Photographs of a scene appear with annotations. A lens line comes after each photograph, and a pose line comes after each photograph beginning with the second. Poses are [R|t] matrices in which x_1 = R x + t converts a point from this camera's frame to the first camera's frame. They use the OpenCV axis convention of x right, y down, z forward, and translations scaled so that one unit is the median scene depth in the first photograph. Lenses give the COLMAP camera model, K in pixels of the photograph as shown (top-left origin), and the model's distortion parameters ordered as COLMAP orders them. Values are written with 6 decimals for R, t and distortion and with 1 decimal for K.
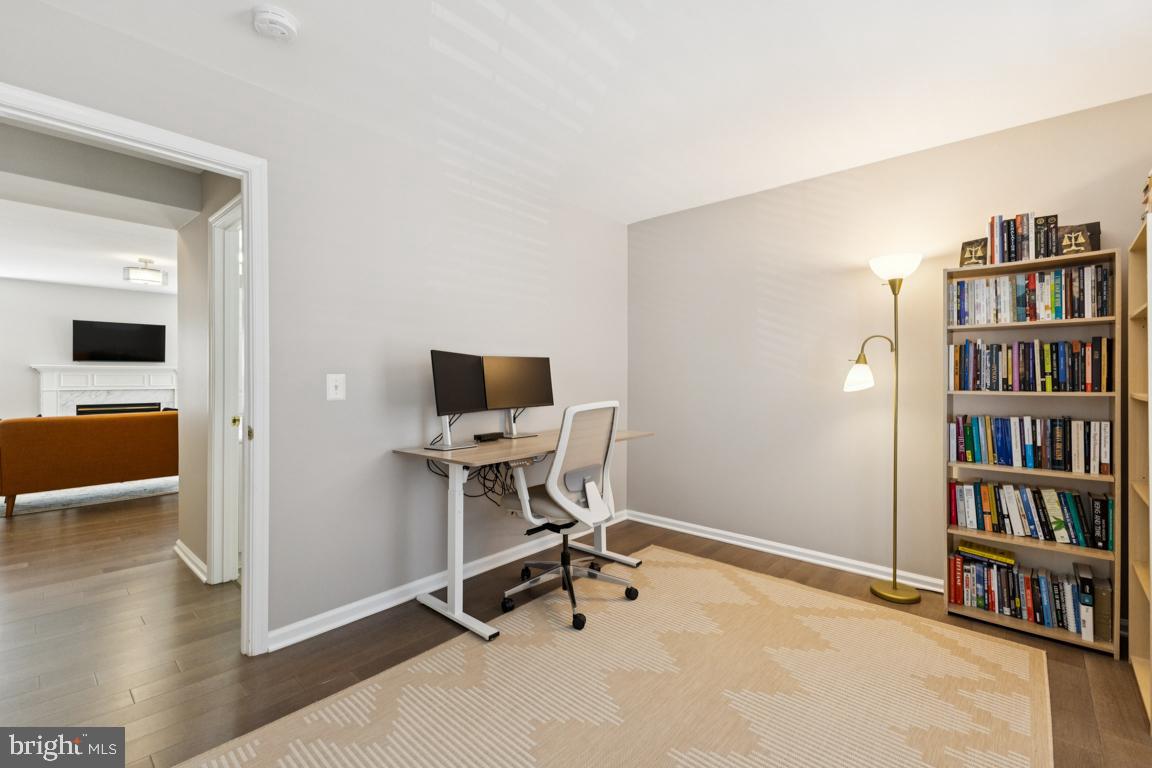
lens RADIAL K [[496.8, 0, 583.0], [0, 496.8, 376.5], [0, 0, 1]] dist [0.001444, -0.001236]
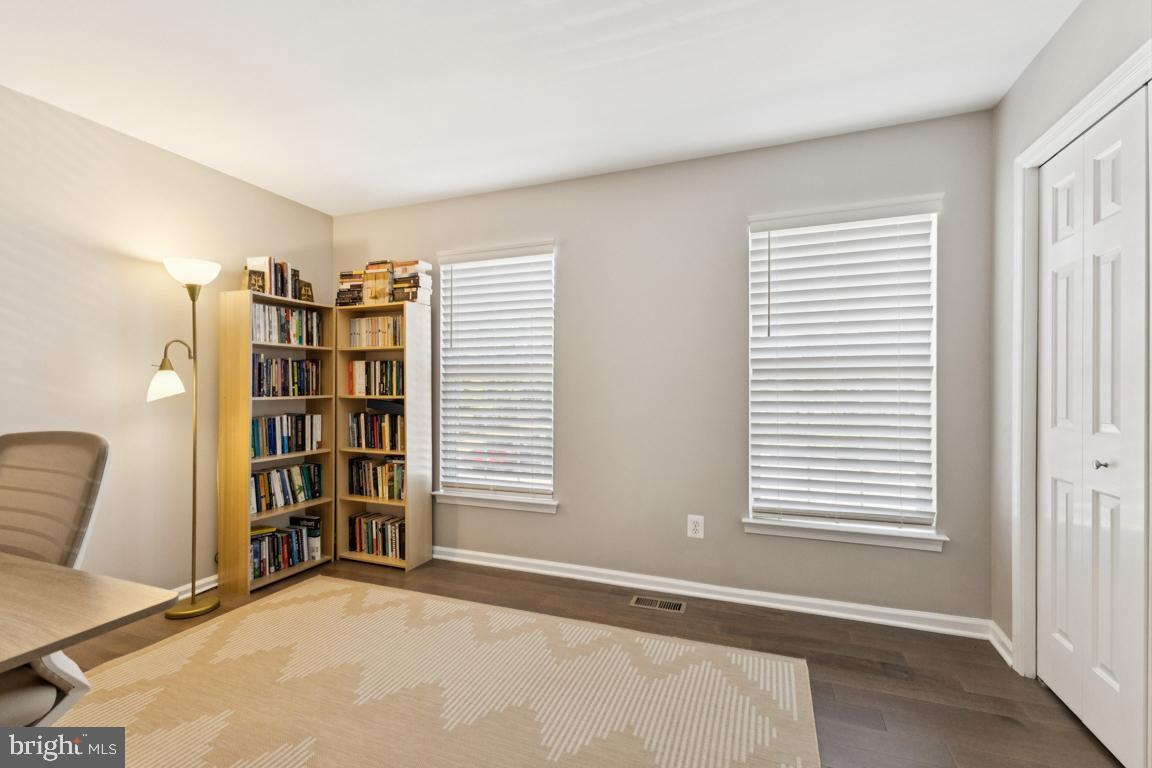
lens RADIAL K [[496.8, 0, 579.4], [0, 496.8, 376.0], [0, 0, 1]] dist [0.001444, -0.001236]
pose [[-0.360673, 0.016795, 0.932541, -0.637996], [-0.007320, 0.999756, -0.020836, -0.002230], [-0.932663, -0.014341, -0.360462, 0.747595]]
